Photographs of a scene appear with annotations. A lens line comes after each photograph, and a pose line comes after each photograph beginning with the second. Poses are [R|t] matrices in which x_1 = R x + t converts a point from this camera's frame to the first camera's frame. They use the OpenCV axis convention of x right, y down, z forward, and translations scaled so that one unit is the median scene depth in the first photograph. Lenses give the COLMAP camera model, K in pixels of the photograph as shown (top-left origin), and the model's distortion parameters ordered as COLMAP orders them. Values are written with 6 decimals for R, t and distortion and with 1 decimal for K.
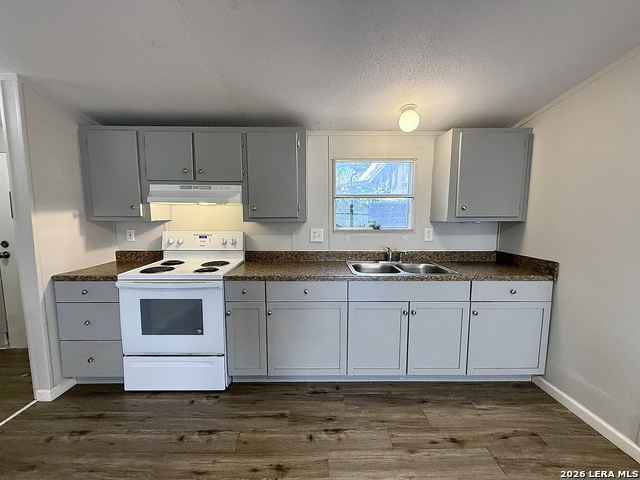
lens RADIAL K [[254.9, 0, 318.3], [0, 254.9, 240.2], [0, 0, 1]] dist [-0.000321, 0.000032]
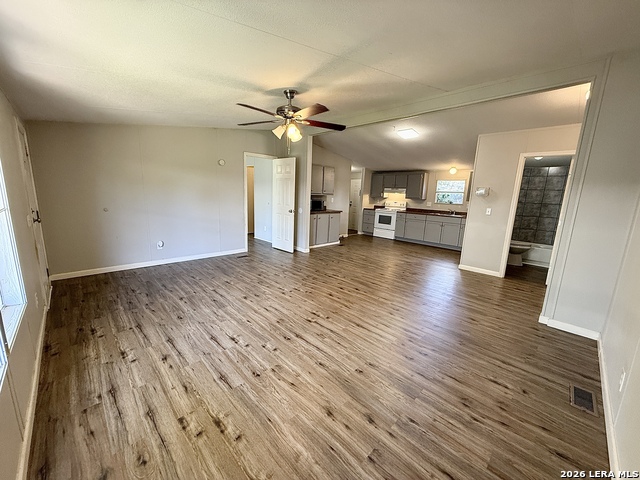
lens RADIAL K [[254.9, 0, 318.3], [0, 254.9, 240.2], [0, 0, 1]] dist [-0.000321, 0.000032]
pose [[0.687802, 0.156317, -0.708868, 1.639648], [-0.108708, 0.987707, 0.112329, 0.257491], [0.717712, -0.000200, 0.696340, -2.615710]]
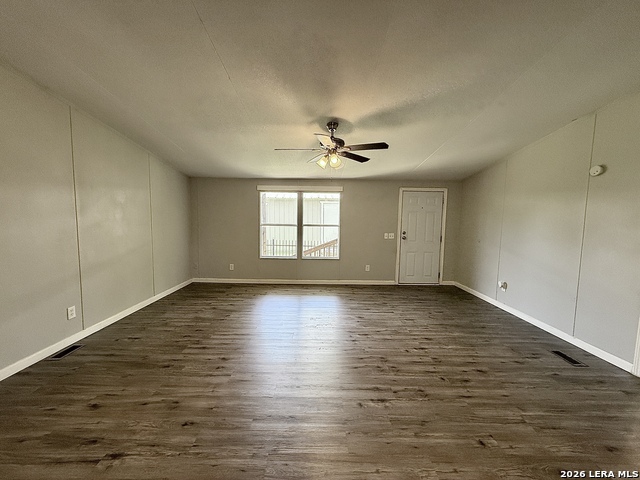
lens RADIAL K [[254.9, 0, 318.3], [0, 254.9, 240.2], [0, 0, 1]] dist [-0.000321, 0.000032]
pose [[-0.999805, -0.017858, 0.008426, 0.519597], [-0.015924, 0.981506, 0.190768, 0.016877], [-0.011677, 0.190596, -0.981599, -0.248821]]
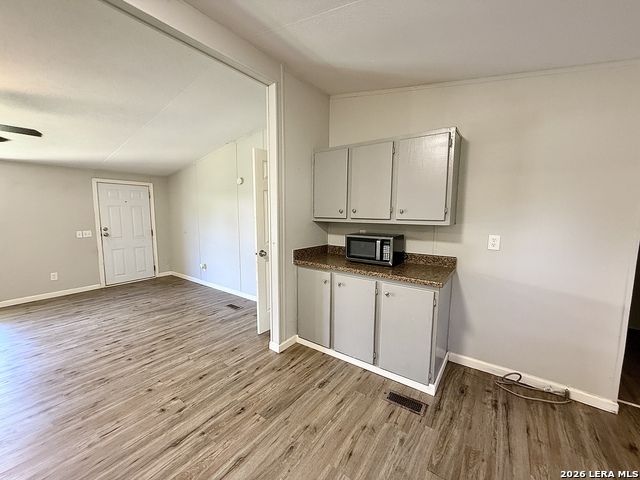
lens RADIAL K [[254.9, 0, 318.3], [0, 254.9, 240.2], [0, 0, 1]] dist [-0.000321, 0.000032]
pose [[-0.600469, 0.083675, -0.795258, 0.369367], [-0.086982, 0.981775, 0.168976, -0.040496], [0.794903, 0.170638, -0.582247, 0.103755]]
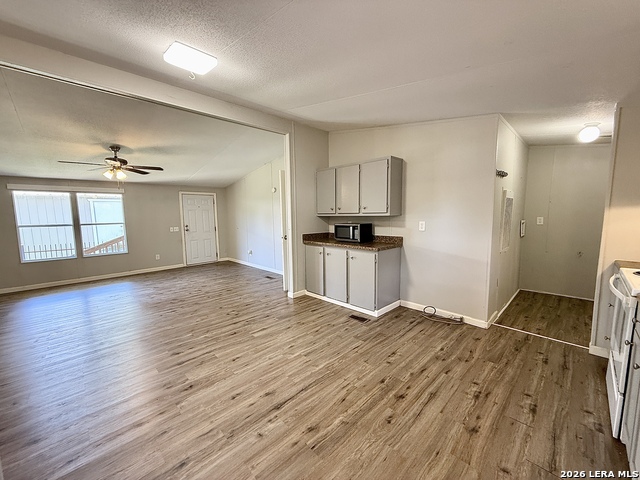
lens RADIAL K [[254.9, 0, 318.3], [0, 254.9, 240.2], [0, 0, 1]] dist [-0.000321, 0.000032]
pose [[-0.727130, 0.079844, -0.681841, 0.719528], [-0.055362, 0.983159, 0.174168, -0.077491], [0.684264, 0.164391, -0.710464, 0.795819]]
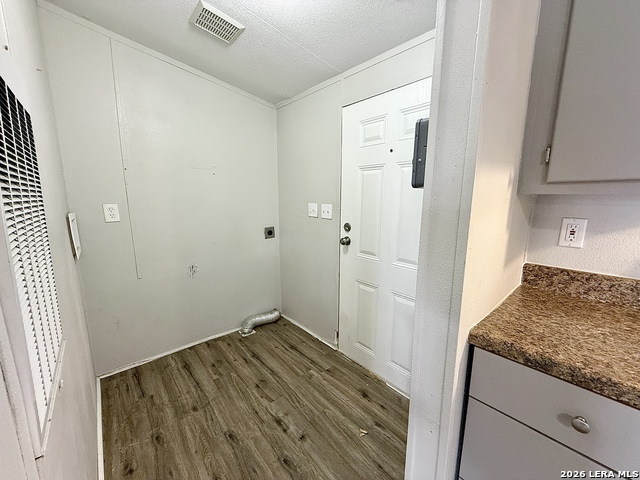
lens RADIAL K [[254.9, 0, 318.3], [0, 254.9, 240.2], [0, 0, 1]] dist [-0.000321, 0.000032]
pose [[0.646220, 0.126975, -0.752513, -0.835171], [-0.075166, 0.991857, 0.102812, -0.022535], [0.759440, -0.009876, 0.650502, 0.508433]]
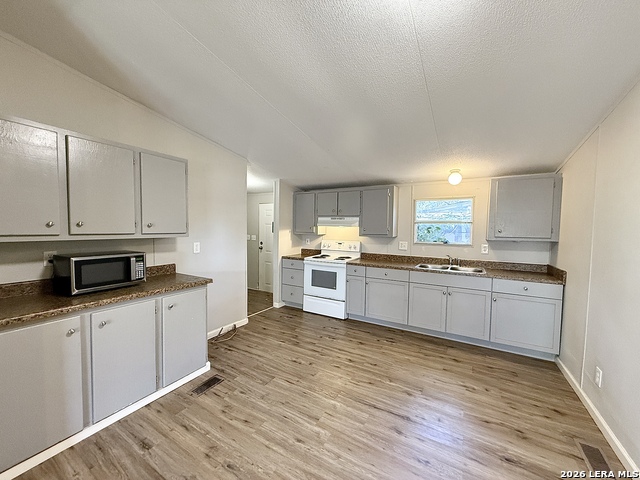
lens RADIAL K [[254.9, 0, 318.3], [0, 254.9, 240.2], [0, 0, 1]] dist [-0.000321, 0.000032]
pose [[0.856426, 0.035791, -0.515027, 0.450490], [-0.063893, 0.997273, -0.036942, 0.049291], [0.512300, 0.064544, 0.856377, -0.828043]]
